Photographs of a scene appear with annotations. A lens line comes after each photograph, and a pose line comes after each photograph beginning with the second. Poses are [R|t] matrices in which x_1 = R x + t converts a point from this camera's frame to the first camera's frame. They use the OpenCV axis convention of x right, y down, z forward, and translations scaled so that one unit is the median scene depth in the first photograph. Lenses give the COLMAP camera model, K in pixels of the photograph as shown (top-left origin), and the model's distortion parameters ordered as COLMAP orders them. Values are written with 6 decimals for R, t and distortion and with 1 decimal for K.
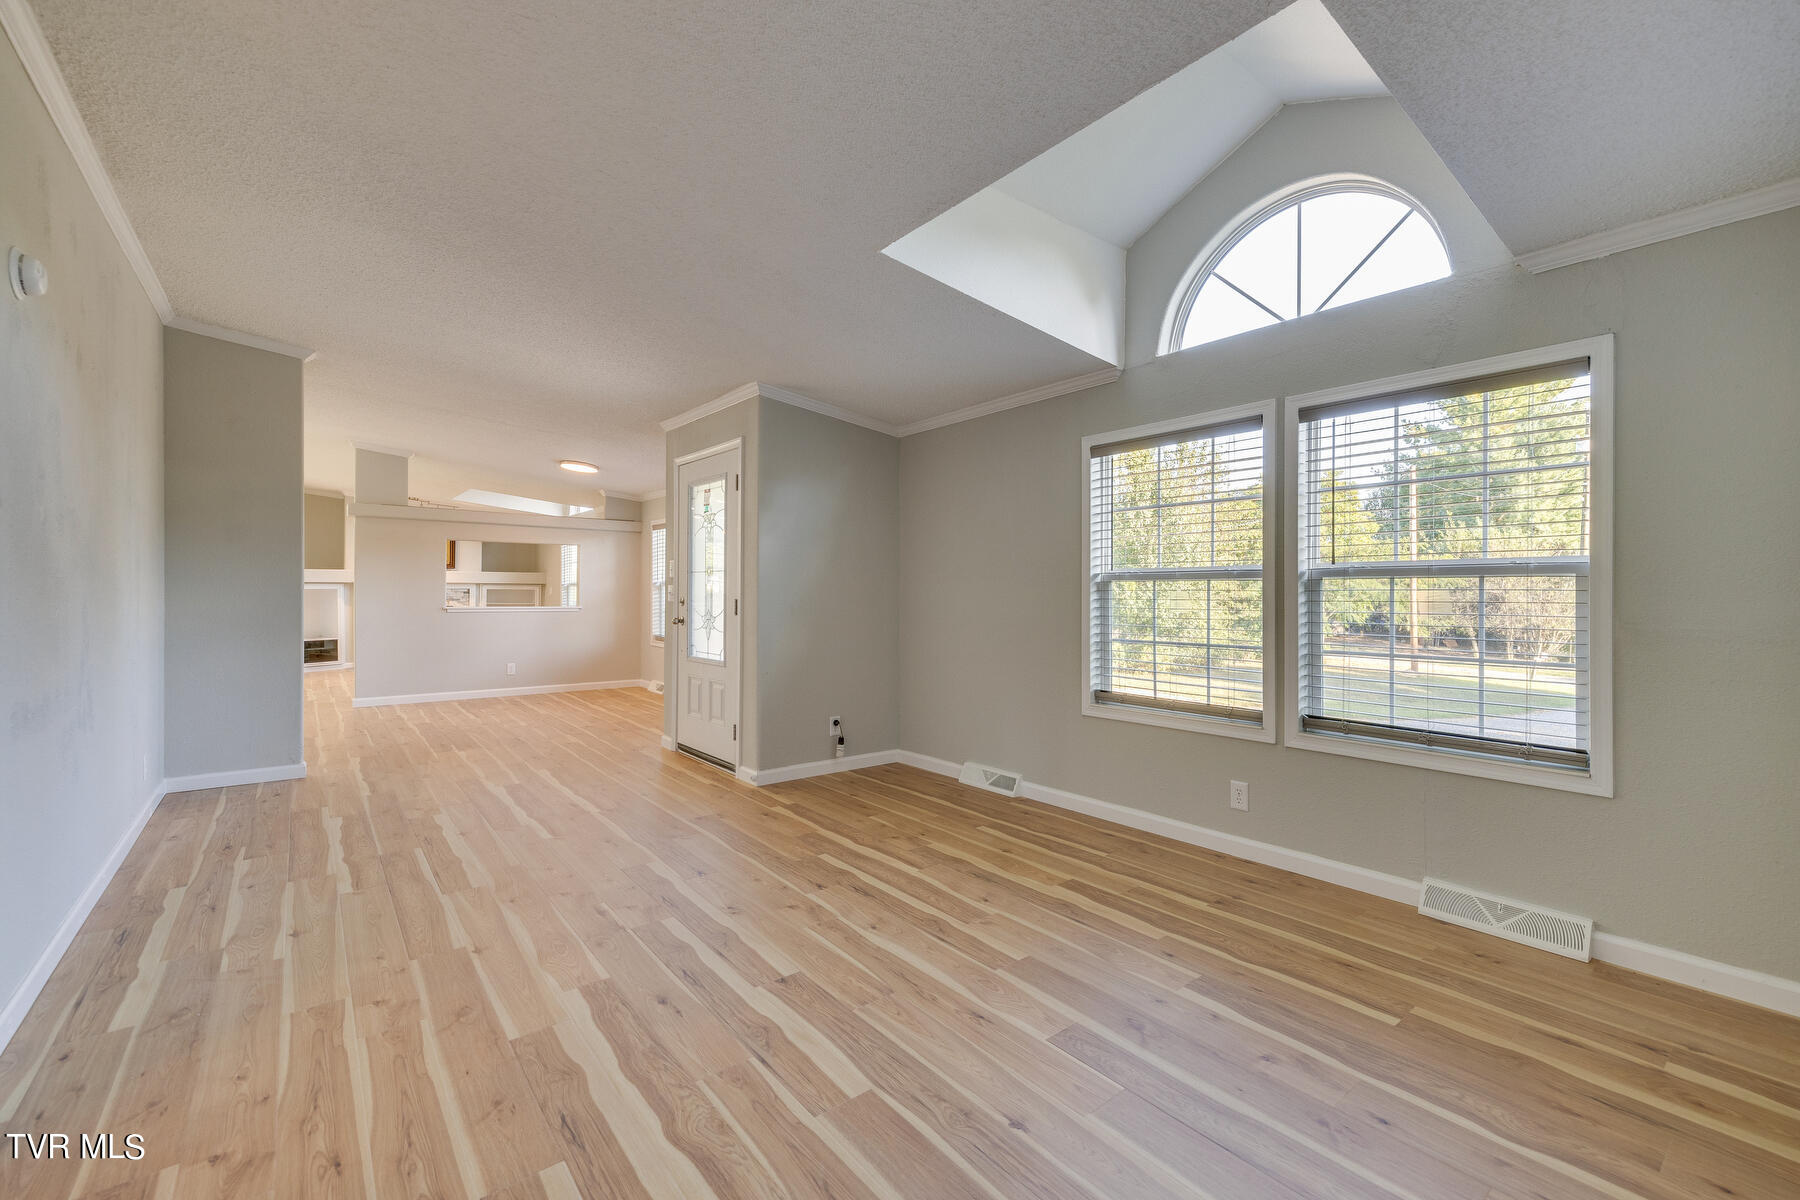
lens RADIAL K [[751.0, 0, 888.1], [0, 751.0, 592.9], [0, 0, 1]] dist [0.007413, -0.001518]
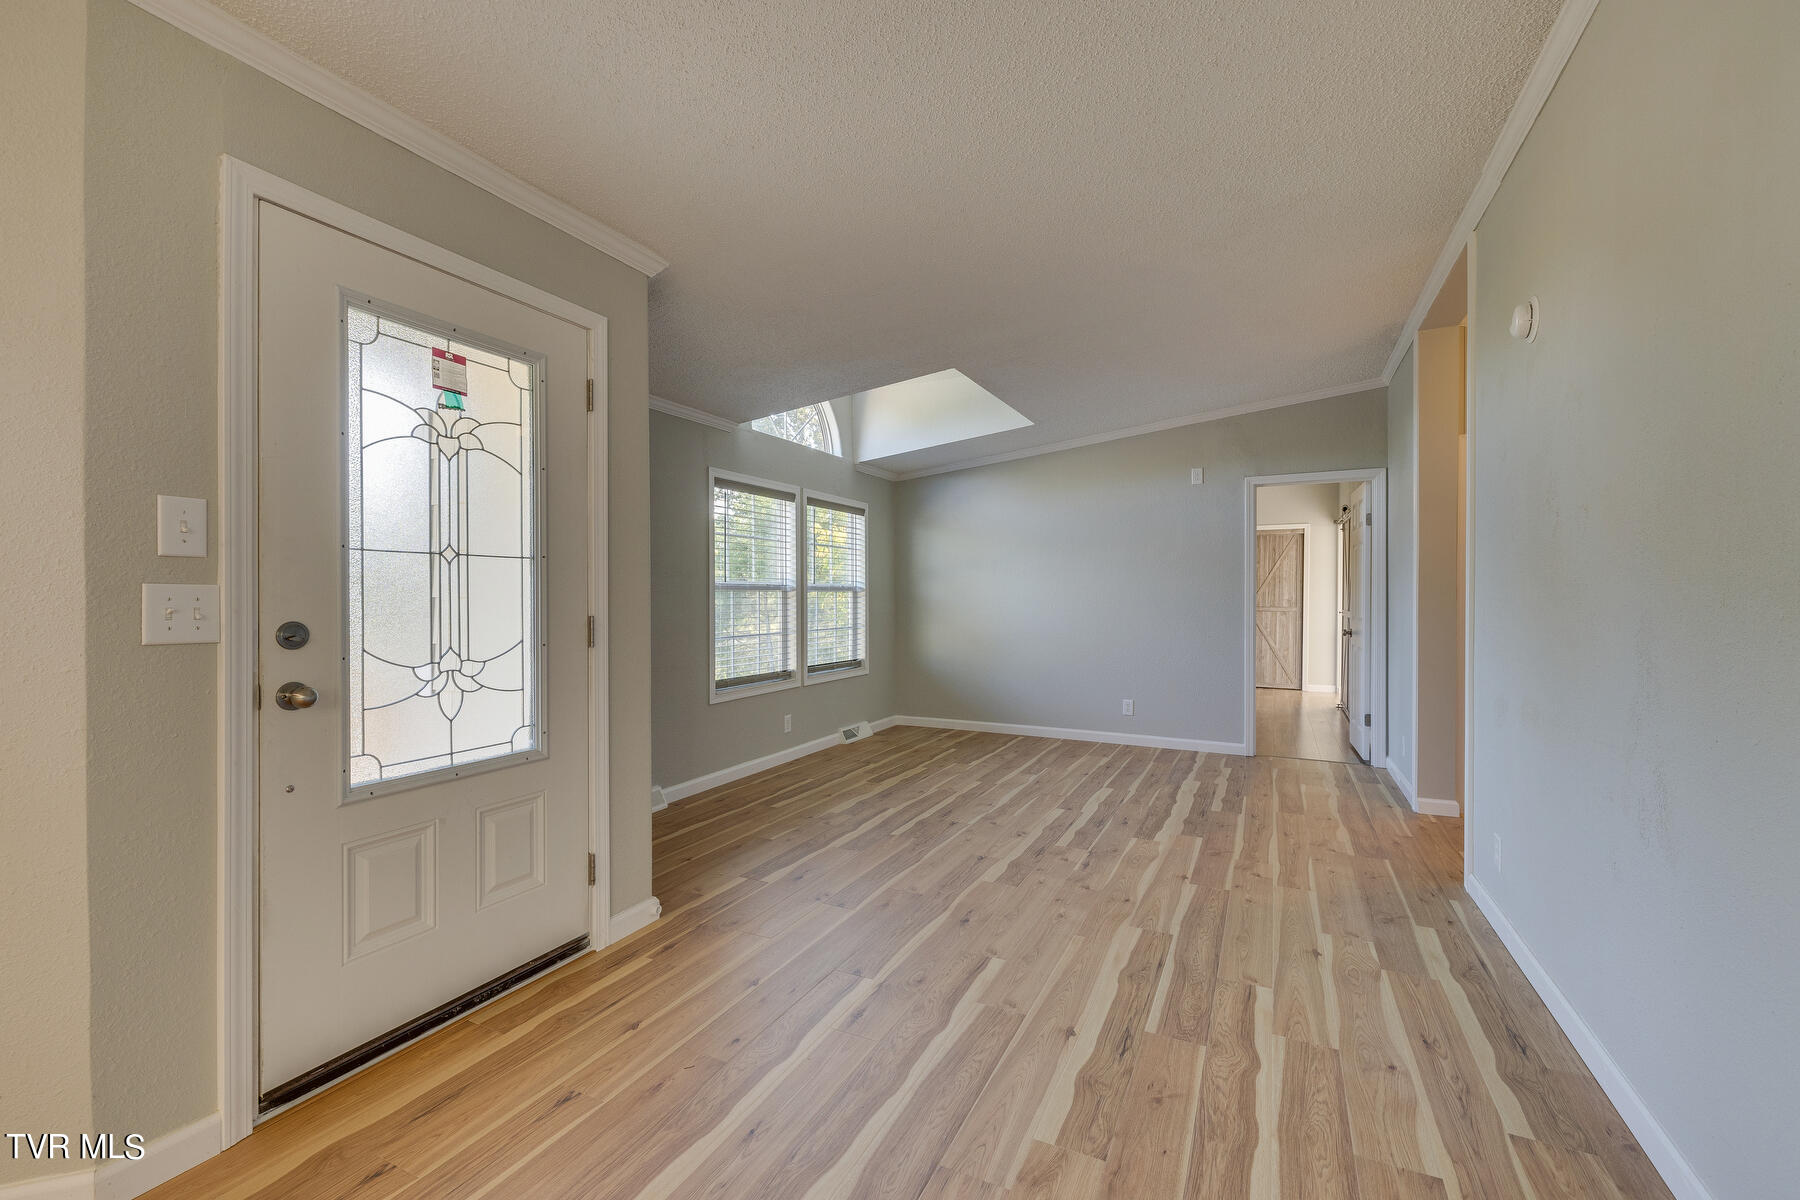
lens RADIAL K [[751.0, 0, 910.1], [0, 751.0, 605.4], [0, 0, 1]] dist [0.007413, -0.001518]
pose [[-0.441897, -0.010958, 0.896999, -1.267983], [0.001324, 0.999916, 0.012867, -0.009388], [-0.897065, 0.006874, -0.441846, 1.691954]]
